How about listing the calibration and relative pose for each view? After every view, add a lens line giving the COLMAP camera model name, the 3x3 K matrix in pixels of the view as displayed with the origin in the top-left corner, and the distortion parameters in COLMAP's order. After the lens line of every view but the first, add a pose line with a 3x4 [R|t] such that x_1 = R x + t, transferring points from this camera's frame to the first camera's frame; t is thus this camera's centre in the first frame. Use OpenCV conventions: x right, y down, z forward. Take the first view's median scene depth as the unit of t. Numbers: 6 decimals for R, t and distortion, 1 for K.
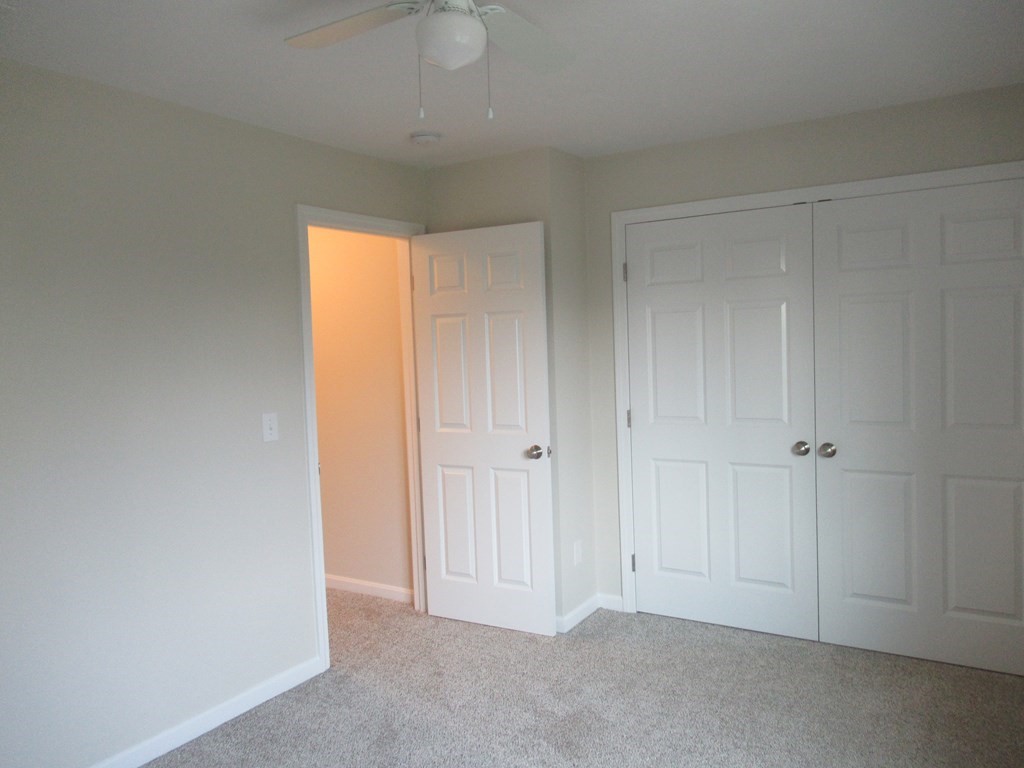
lens RADIAL K [[763.1, 0, 512.0], [0, 763.1, 384.0], [0, 0, 1]] dist [-0.001563, -0.000254]
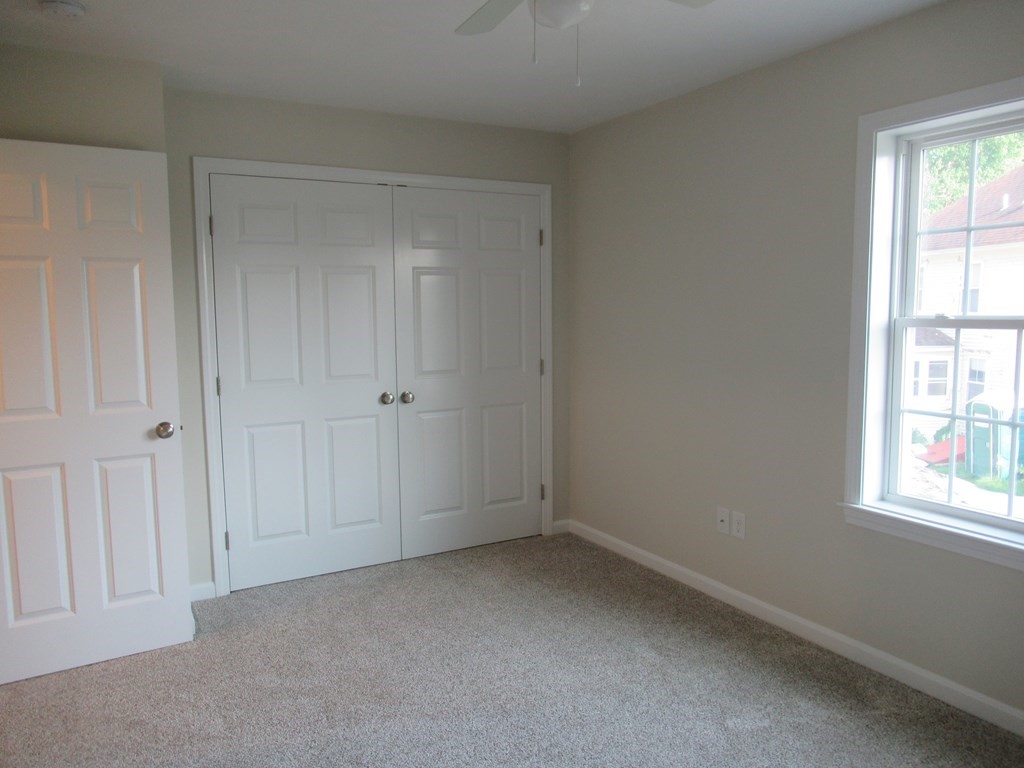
lens RADIAL K [[763.1, 0, 512.0], [0, 763.1, 384.0], [0, 0, 1]] dist [-0.001563, -0.000254]
pose [[0.478268, -0.061894, 0.876030, -0.514369], [0.042781, 0.997971, 0.047153, 0.015241], [-0.877171, 0.014926, 0.479945, 0.262651]]
